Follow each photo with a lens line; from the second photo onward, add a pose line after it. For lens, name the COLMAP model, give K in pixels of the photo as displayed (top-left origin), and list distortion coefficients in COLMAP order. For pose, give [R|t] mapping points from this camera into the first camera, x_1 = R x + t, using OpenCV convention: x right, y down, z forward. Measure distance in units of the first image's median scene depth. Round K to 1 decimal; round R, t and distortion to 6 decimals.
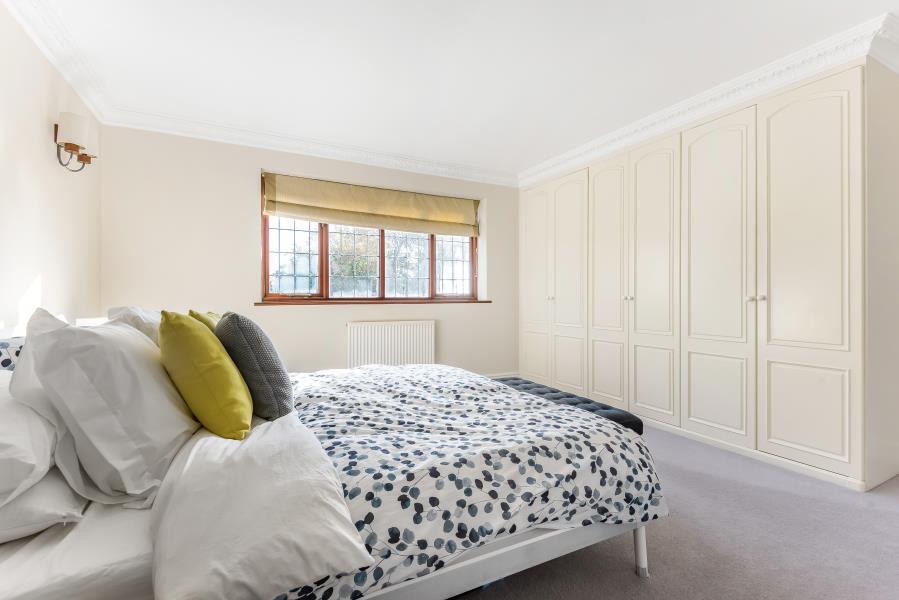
lens RADIAL K [[404.5, 0, 450.2], [0, 404.5, 296.6], [0, 0, 1]] dist [0.015663, -0.000114]
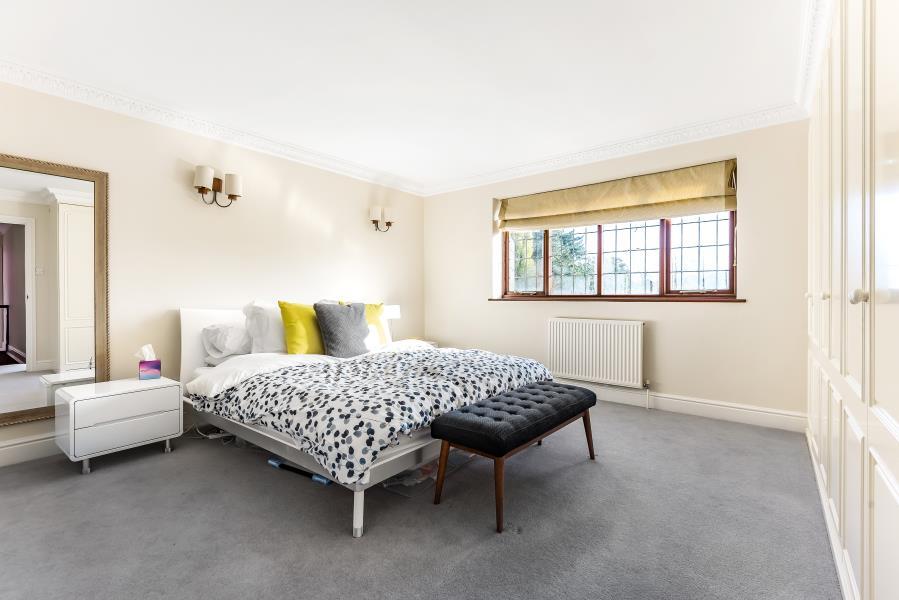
lens RADIAL K [[404.5, 0, 450.2], [0, 404.5, 296.6], [0, 0, 1]] dist [0.015663, -0.000114]
pose [[0.418688, 0.002230, -0.908127, 0.591000], [0.004339, 0.999981, 0.004457, 0.001159], [0.908120, -0.005807, 0.418670, 0.275643]]
